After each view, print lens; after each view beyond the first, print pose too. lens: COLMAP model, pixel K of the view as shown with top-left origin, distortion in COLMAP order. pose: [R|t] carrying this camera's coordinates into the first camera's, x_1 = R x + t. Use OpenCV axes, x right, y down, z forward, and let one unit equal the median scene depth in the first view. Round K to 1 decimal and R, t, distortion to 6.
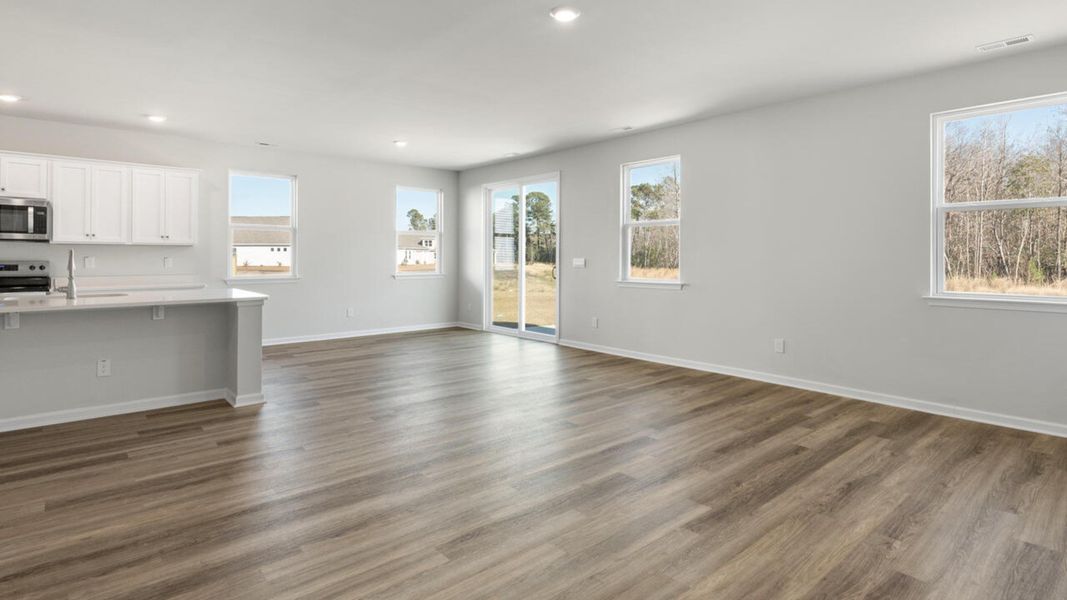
lens RADIAL K [[542.3, 0, 534.0], [0, 542.3, 264.8], [0, 0, 1]] dist [-0.000861, -0.000141]
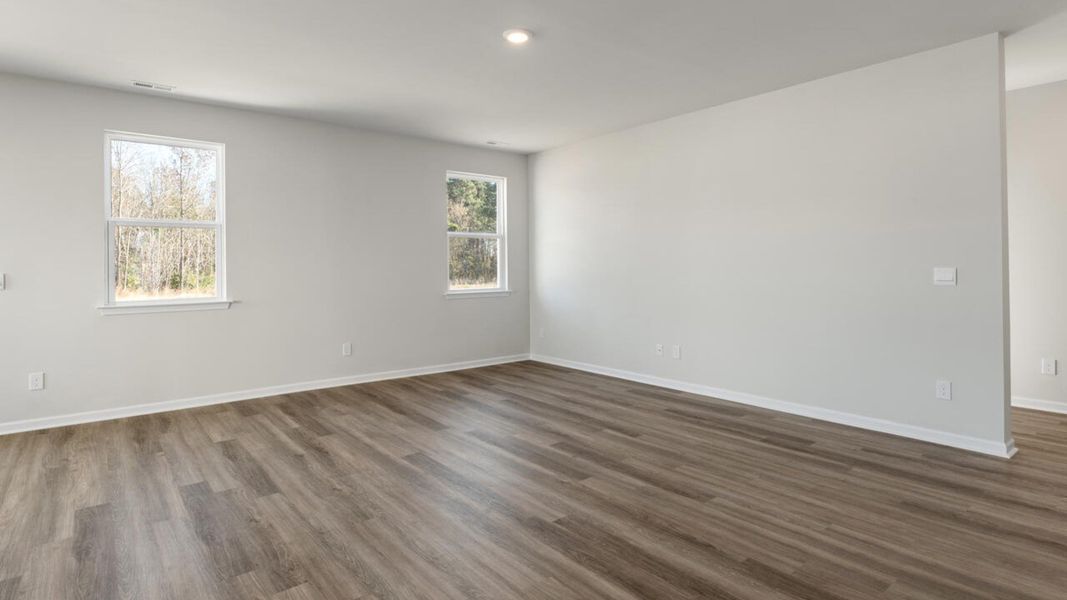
lens RADIAL K [[546.9, 0, 530.5], [0, 546.9, 275.9], [0, 0, 1]] dist [0.001695, 0.000020]
pose [[0.039469, -0.016636, 0.999082, -1.074551], [0.022819, 0.999616, 0.015743, -0.012407], [-0.998960, 0.022176, 0.039833, 1.006316]]
